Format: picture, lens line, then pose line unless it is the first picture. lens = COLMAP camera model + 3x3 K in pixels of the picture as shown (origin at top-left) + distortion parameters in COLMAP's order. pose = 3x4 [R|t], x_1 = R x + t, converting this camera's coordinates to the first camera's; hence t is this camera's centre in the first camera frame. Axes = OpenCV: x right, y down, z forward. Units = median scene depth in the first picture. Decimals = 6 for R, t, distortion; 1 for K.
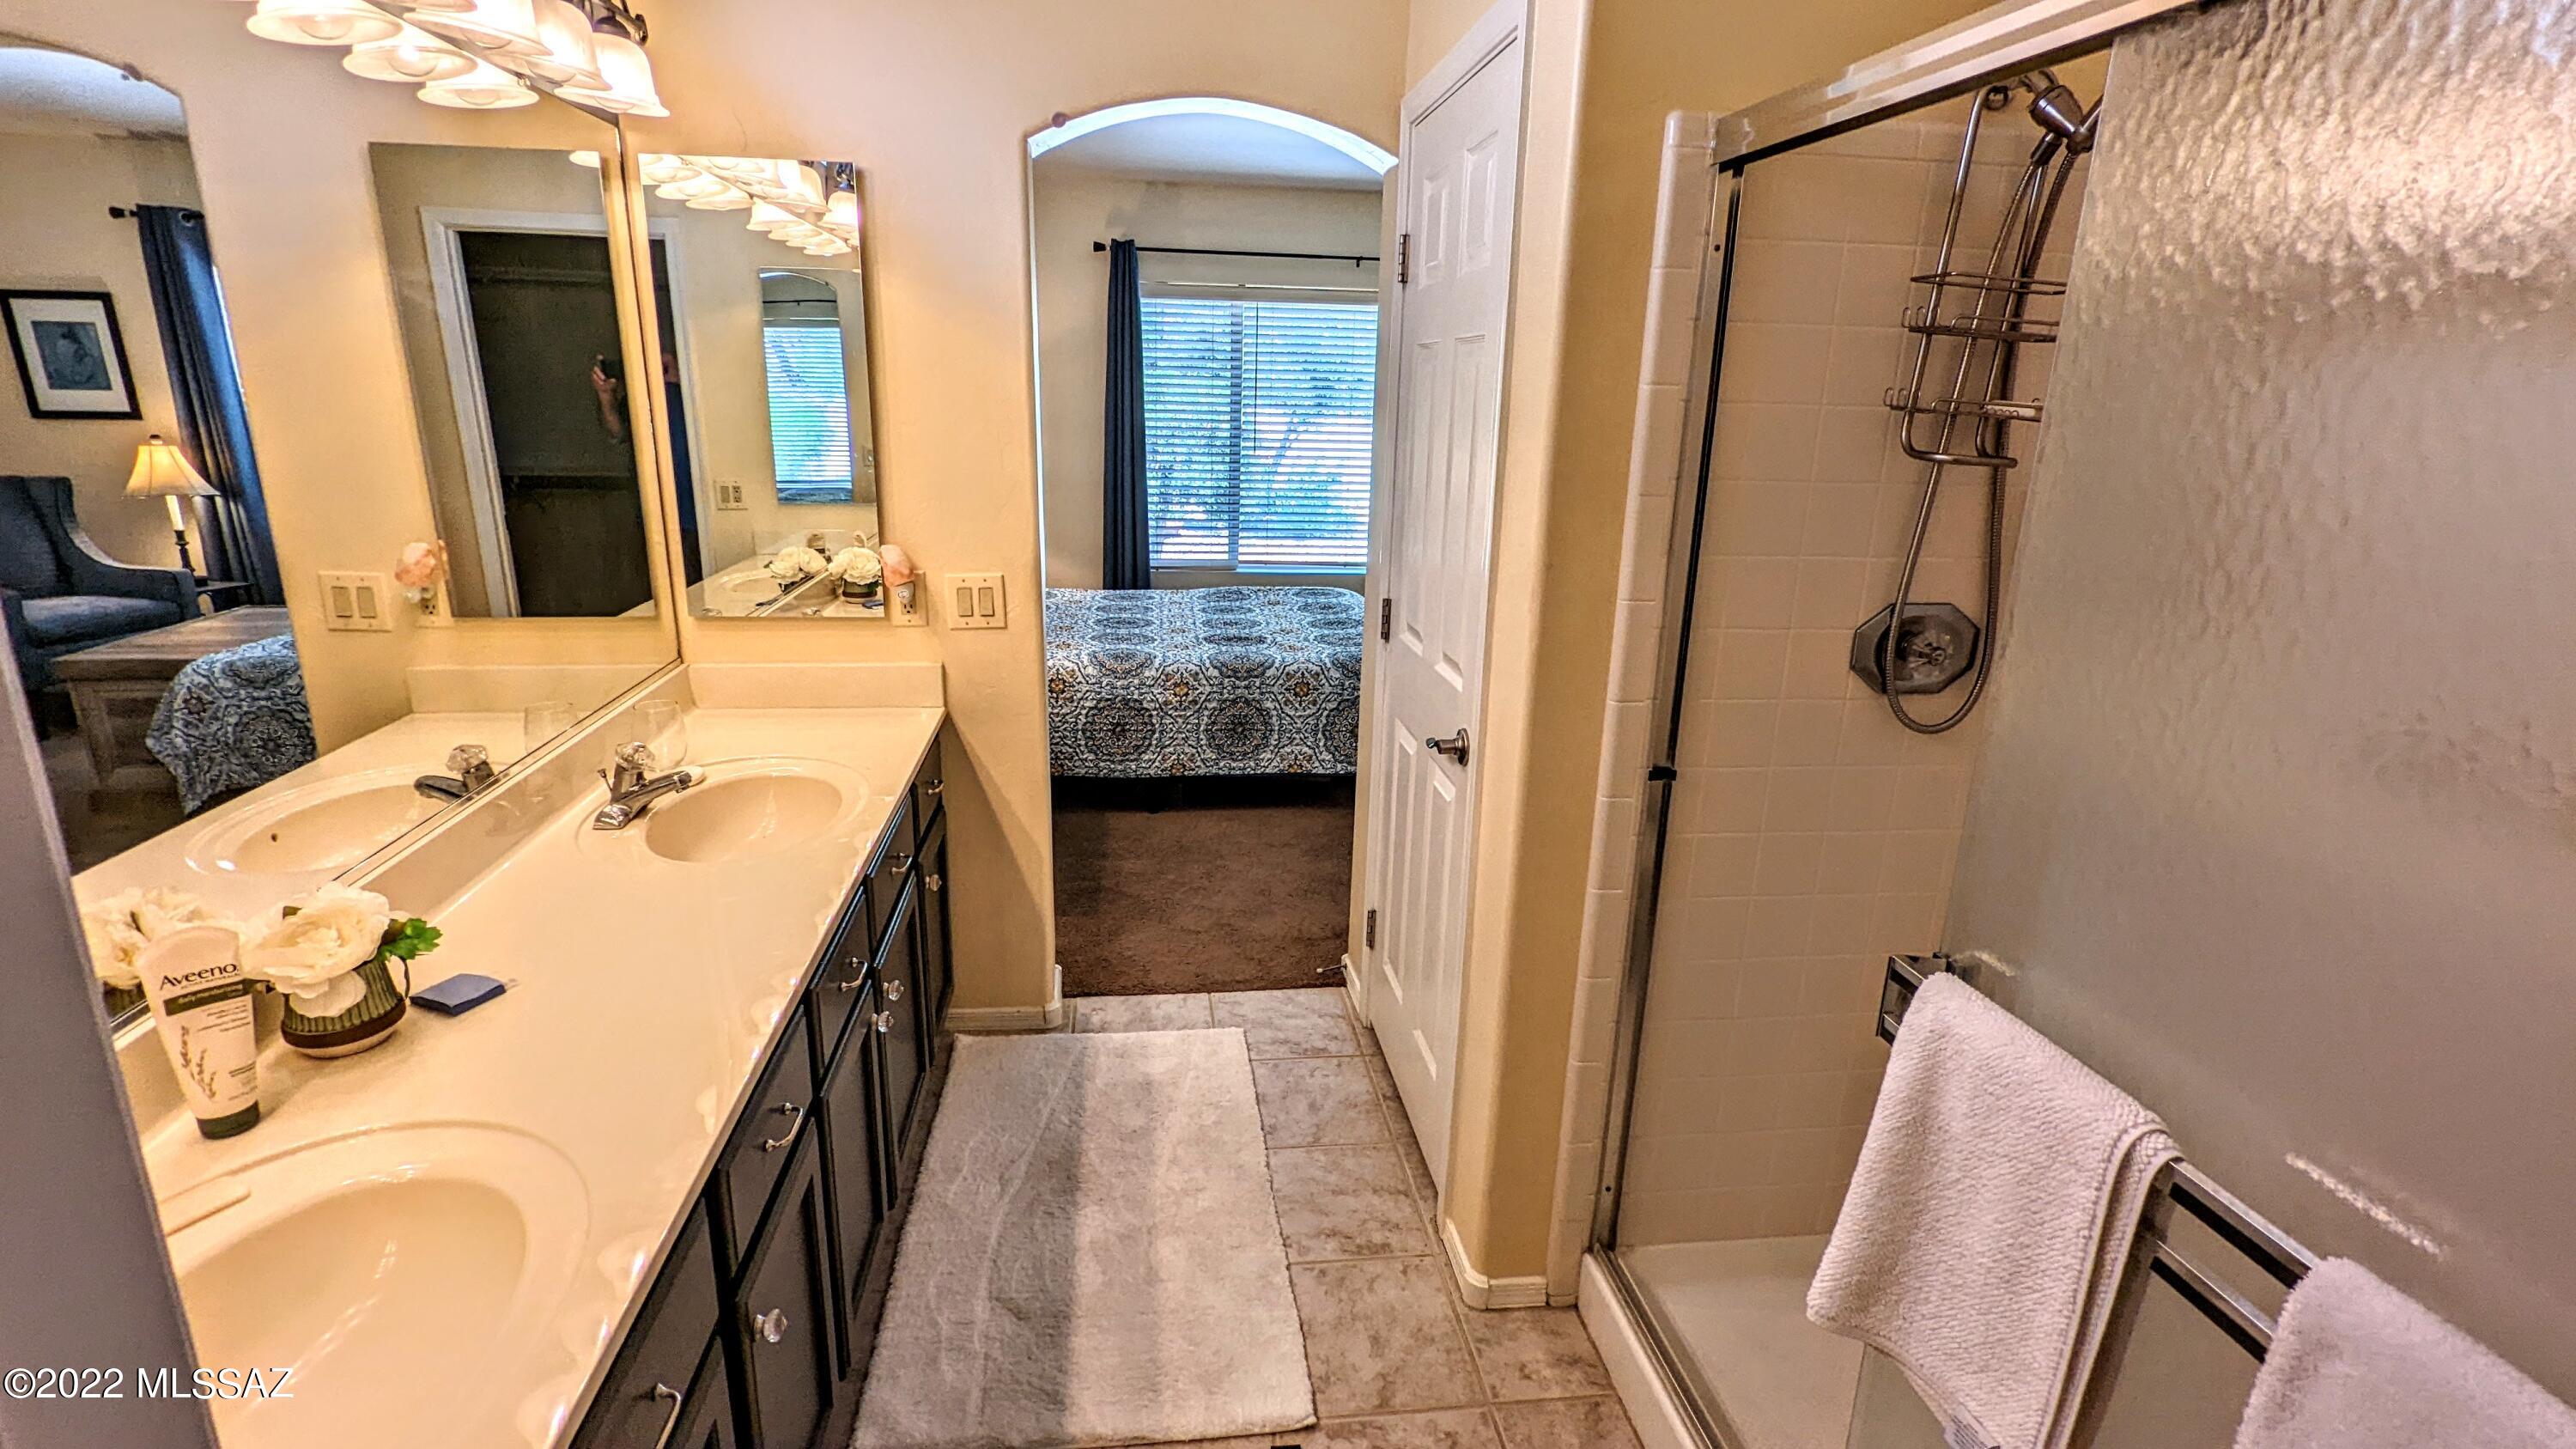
lens RADIAL K [[1218.8, 0, 1286.8], [0, 1218.8, 740.4], [0, 0, 1]] dist [-0.001113, 0.000836]
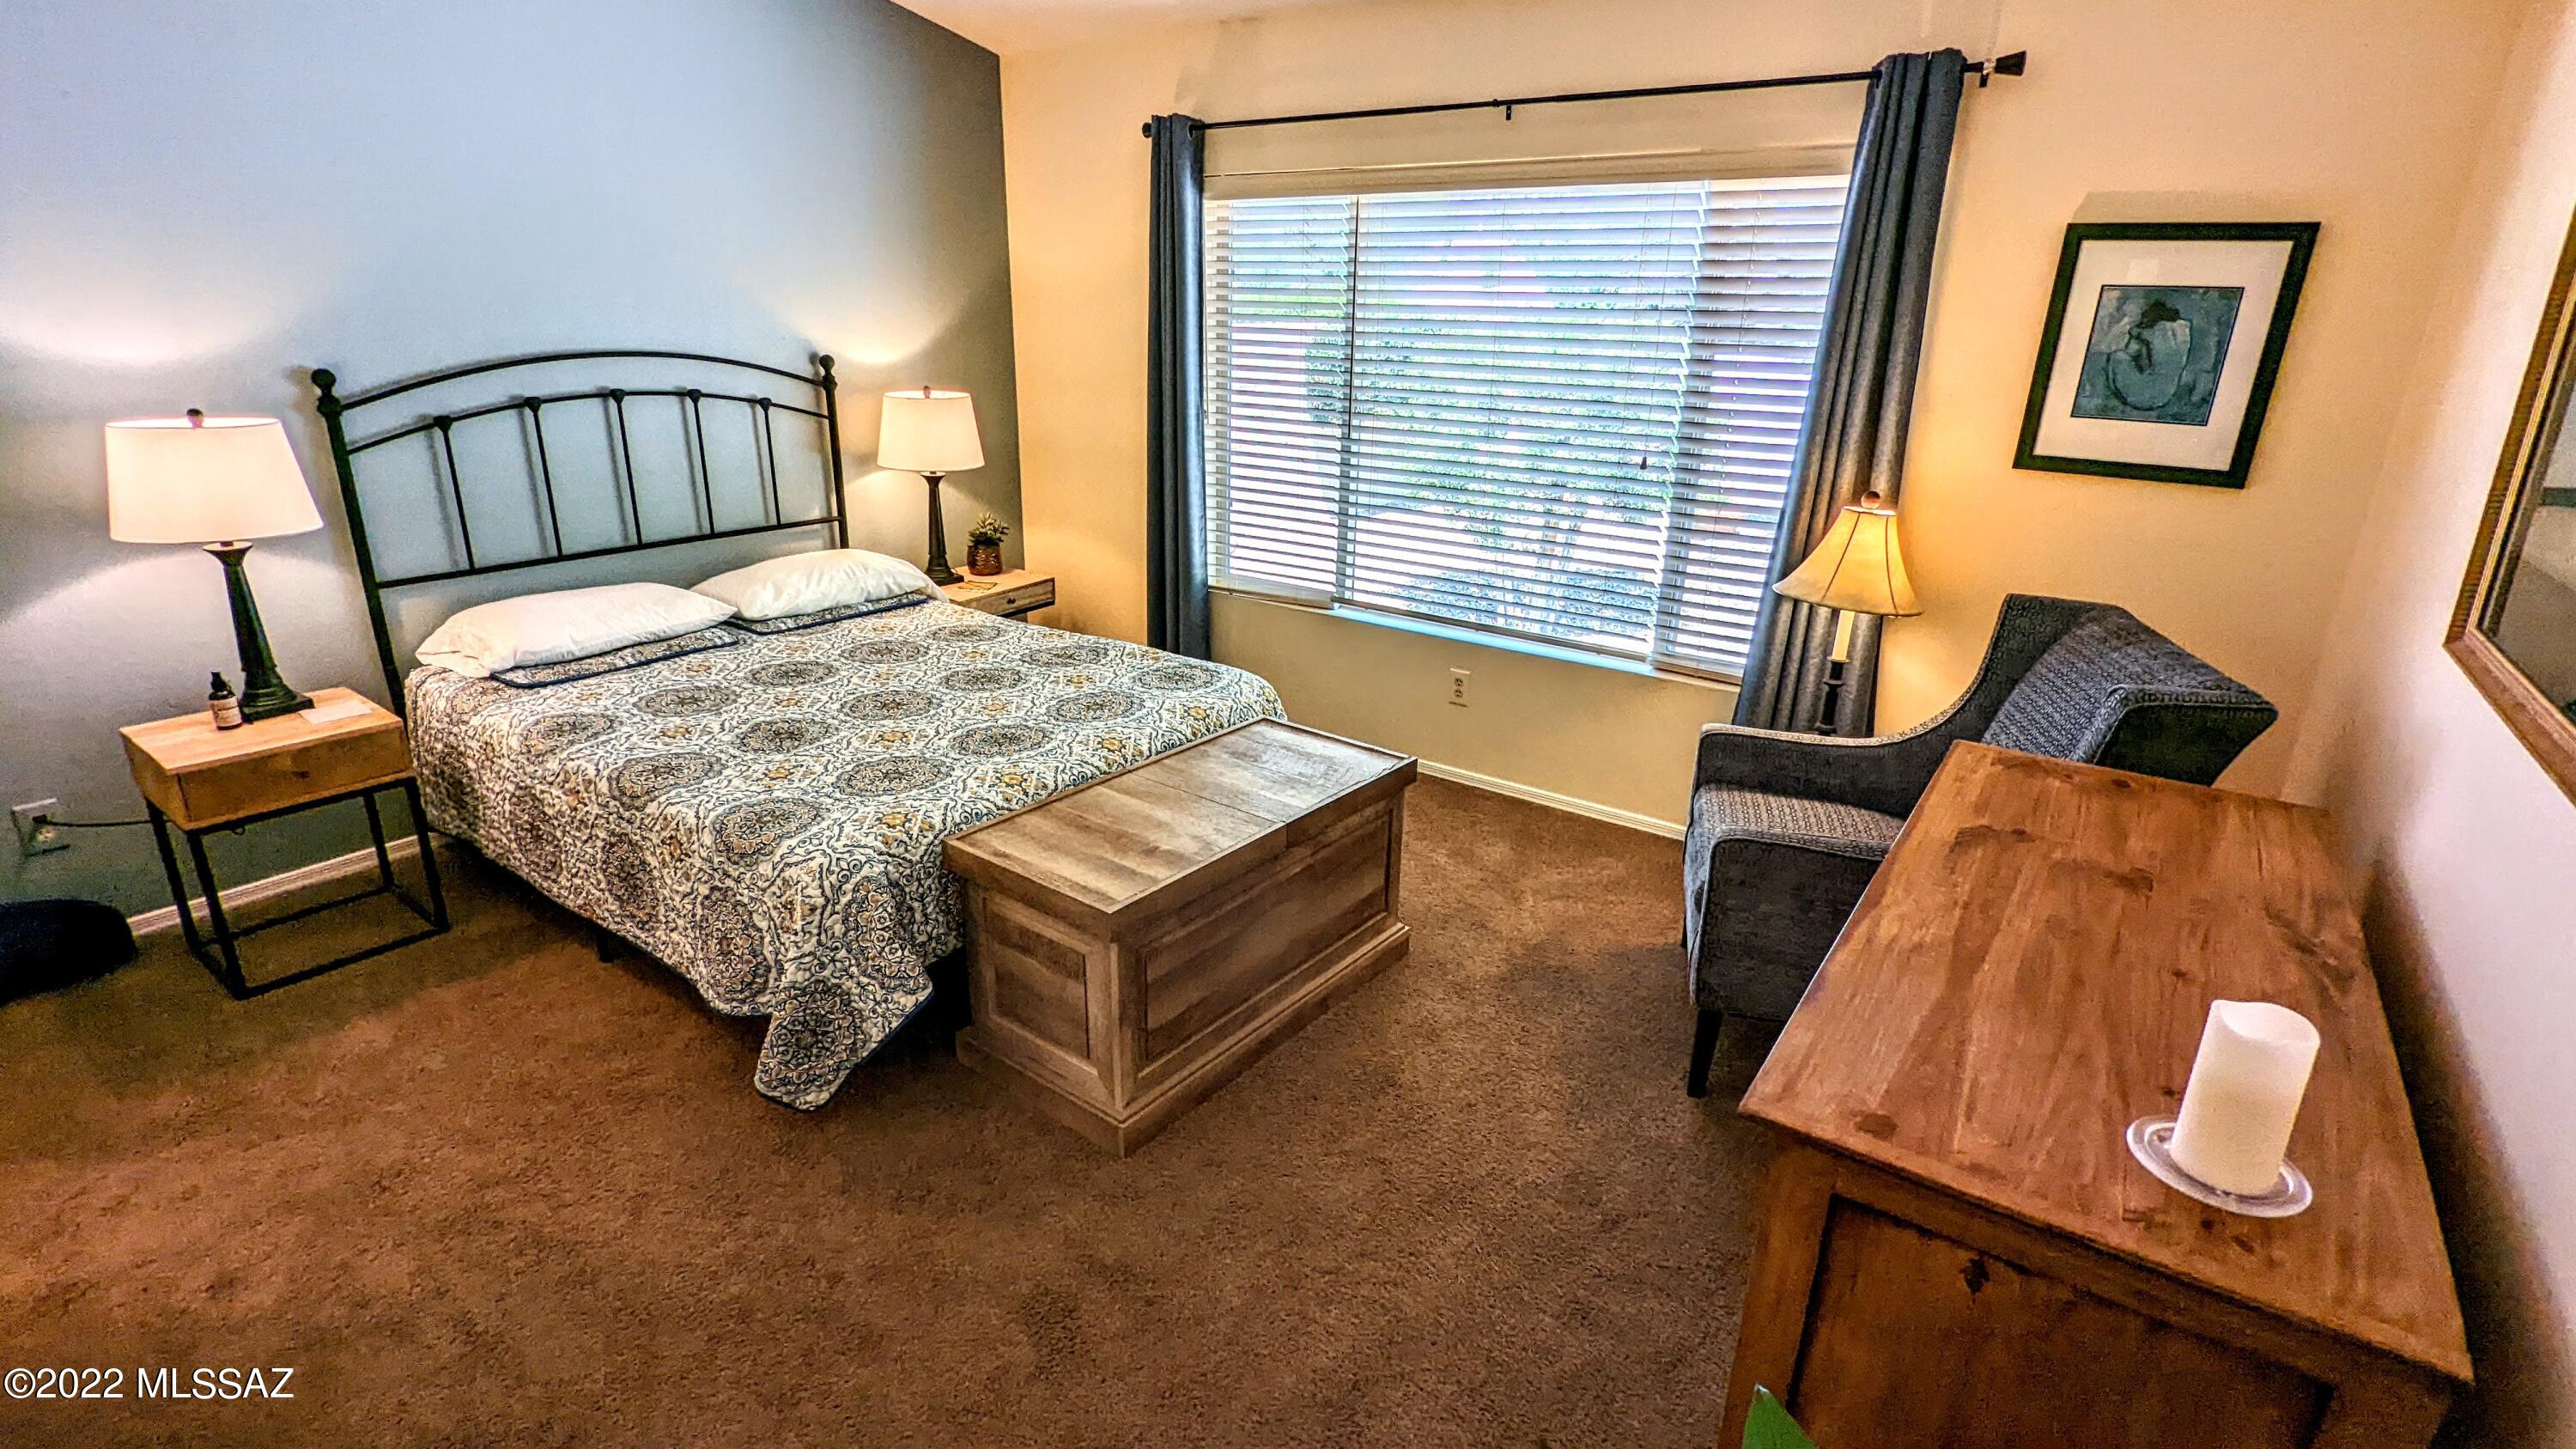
lens RADIAL K [[1218.8, 0, 1282.2], [0, 1218.8, 720.3], [0, 0, 1]] dist [-0.001113, 0.000836]
pose [[0.735184, 0.211542, -0.644014, 0.566916], [-0.191932, 0.976142, 0.101535, -0.217524], [0.650128, 0.048959, 0.758246, 0.731565]]
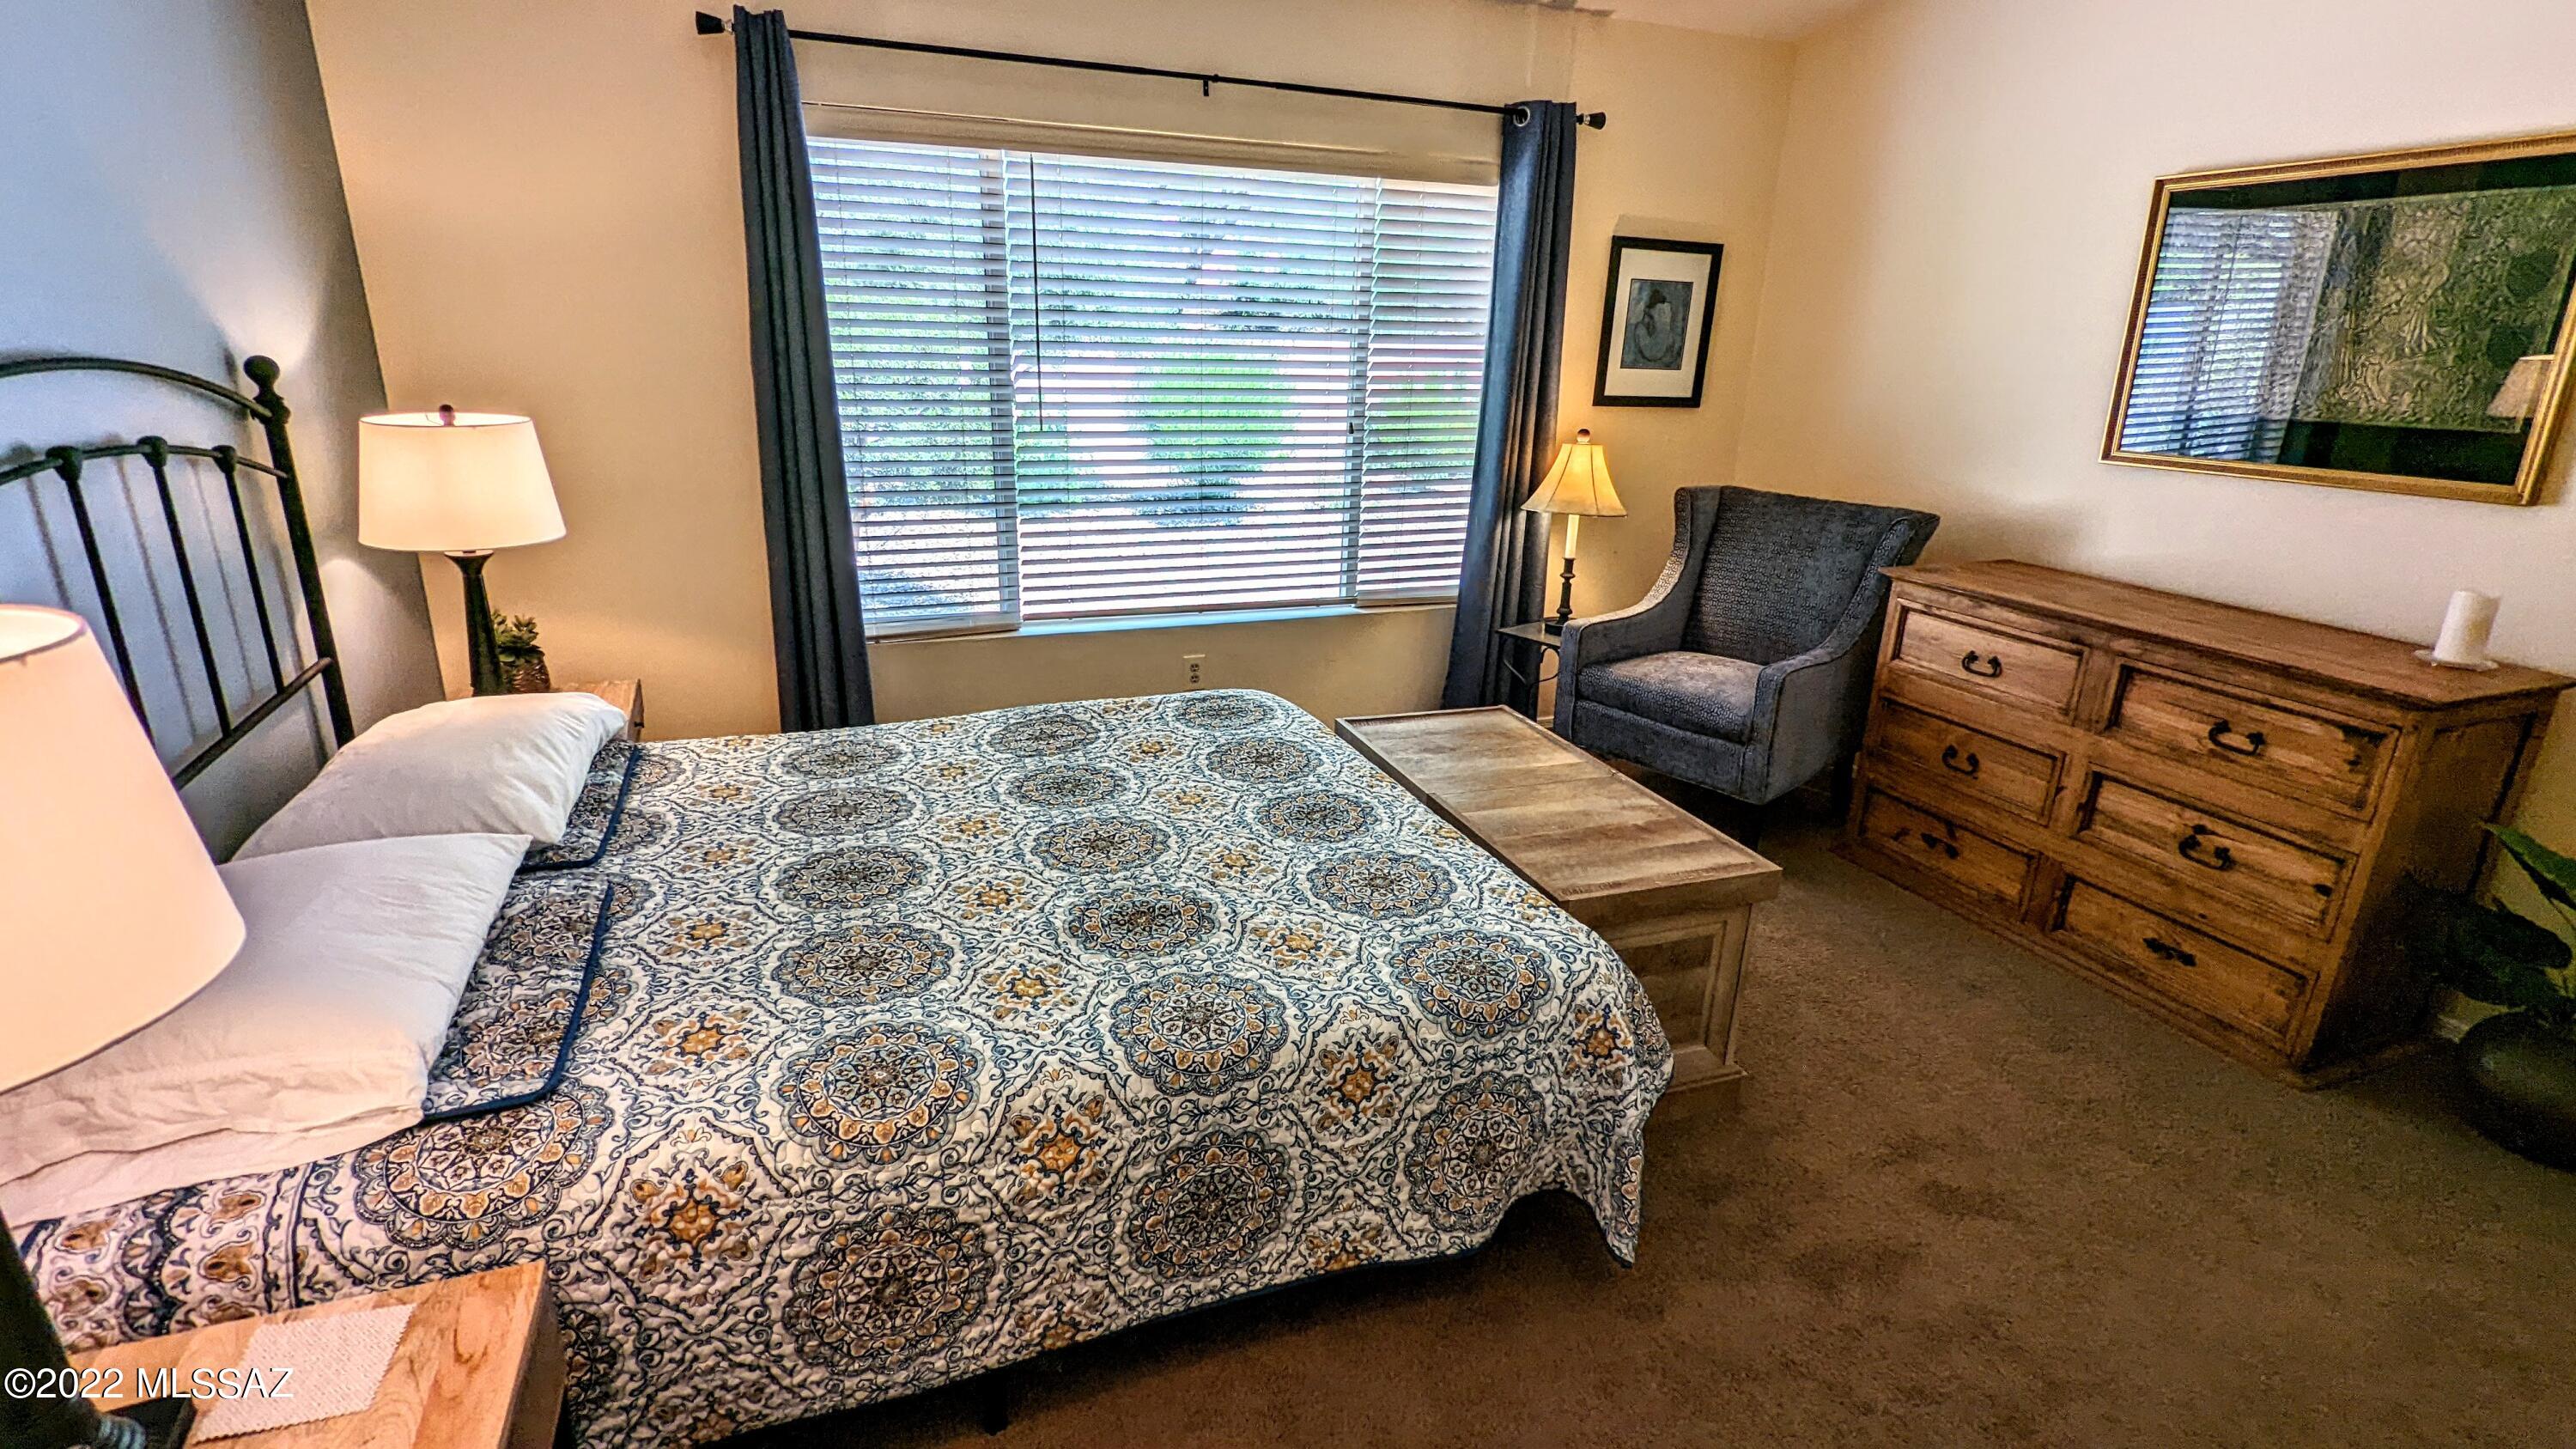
lens RADIAL K [[1218.8, 0, 1285.3], [0, 1218.8, 719.0], [0, 0, 1]] dist [-0.001113, 0.000836]
pose [[0.964983, -0.077330, 0.250656, -0.101307], [0.066200, 0.996422, 0.052547, -0.183183], [-0.253823, -0.034113, 0.966649, 0.621250]]
